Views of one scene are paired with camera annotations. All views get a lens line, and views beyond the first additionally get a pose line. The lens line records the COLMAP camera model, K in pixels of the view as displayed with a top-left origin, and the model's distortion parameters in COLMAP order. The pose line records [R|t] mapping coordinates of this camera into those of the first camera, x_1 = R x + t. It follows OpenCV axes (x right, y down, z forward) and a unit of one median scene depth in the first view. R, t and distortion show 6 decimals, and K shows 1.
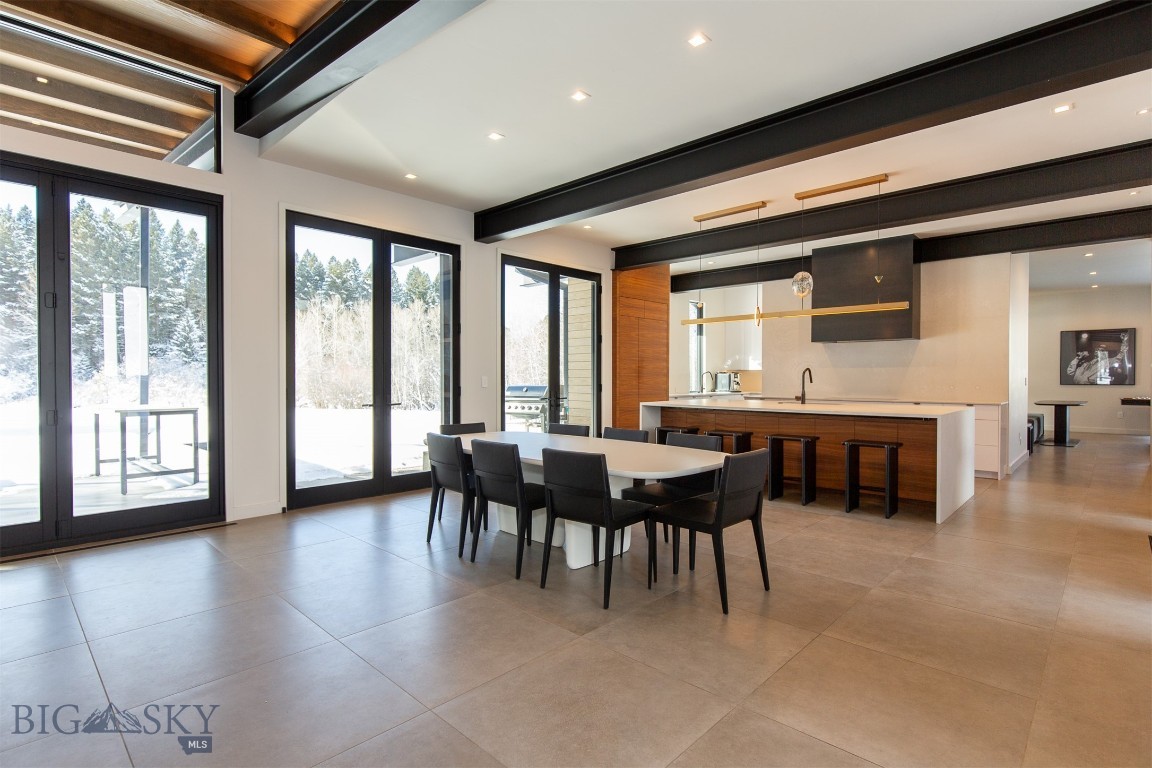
lens RADIAL K [[560.3, 0, 581.6], [0, 560.3, 385.1], [0, 0, 1]] dist [-0.001462, -0.000023]
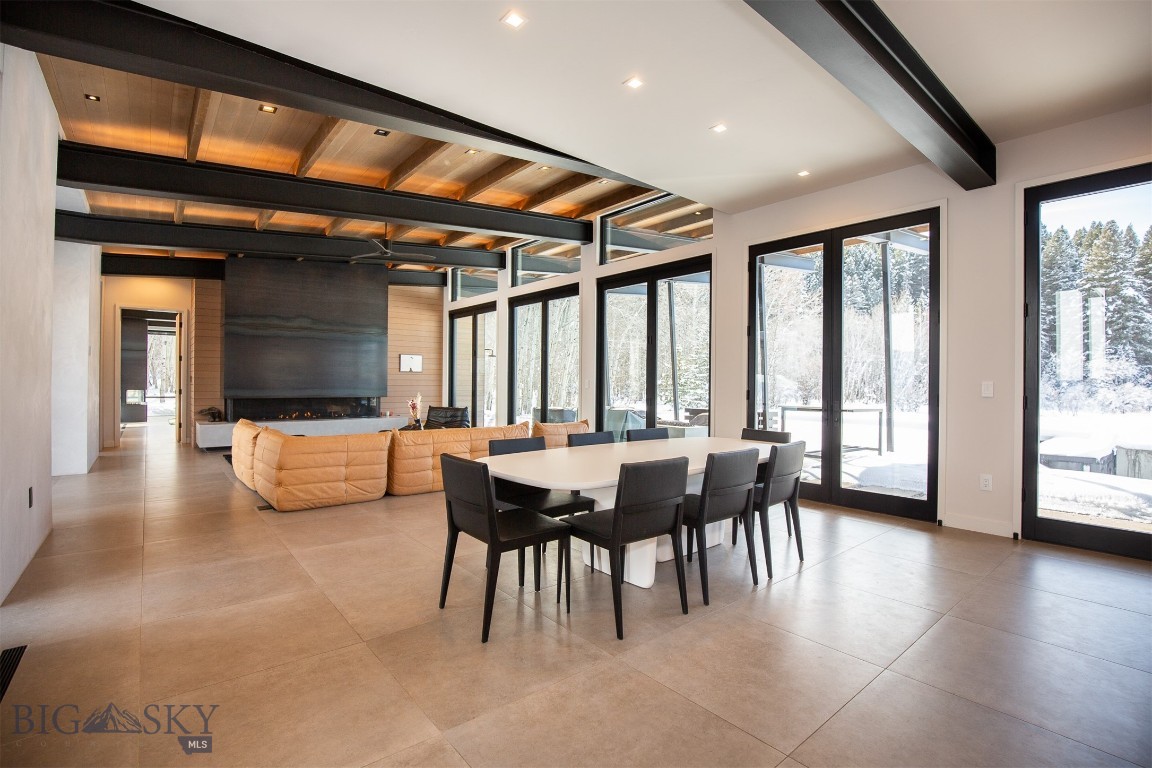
lens RADIAL K [[518.1, 0, 581.4], [0, 518.1, 385.6], [0, 0, 1]] dist [0.008186, 0.000355]
pose [[-0.105894, 0.002561, -0.994374, 0.405700], [-0.023075, 0.999721, 0.005032, -0.002031], [0.994110, 0.023478, -0.105806, 0.464724]]
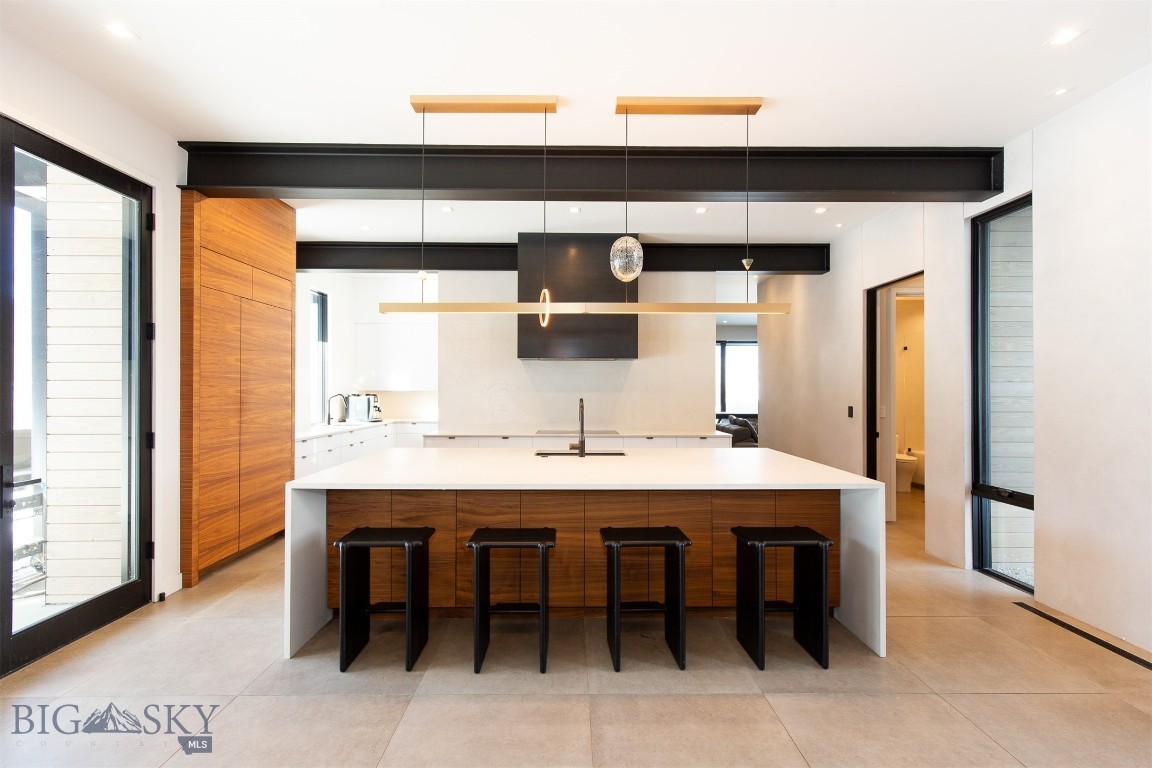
lens RADIAL K [[518.1, 0, 573.5], [0, 518.1, 386.3], [0, 0, 1]] dist [0.008186, 0.000355]
pose [[0.718653, 0.003833, 0.695358, -0.012664], [0.008507, 0.999862, -0.014303, -0.028858], [-0.695317, 0.016195, 0.718521, 0.456317]]
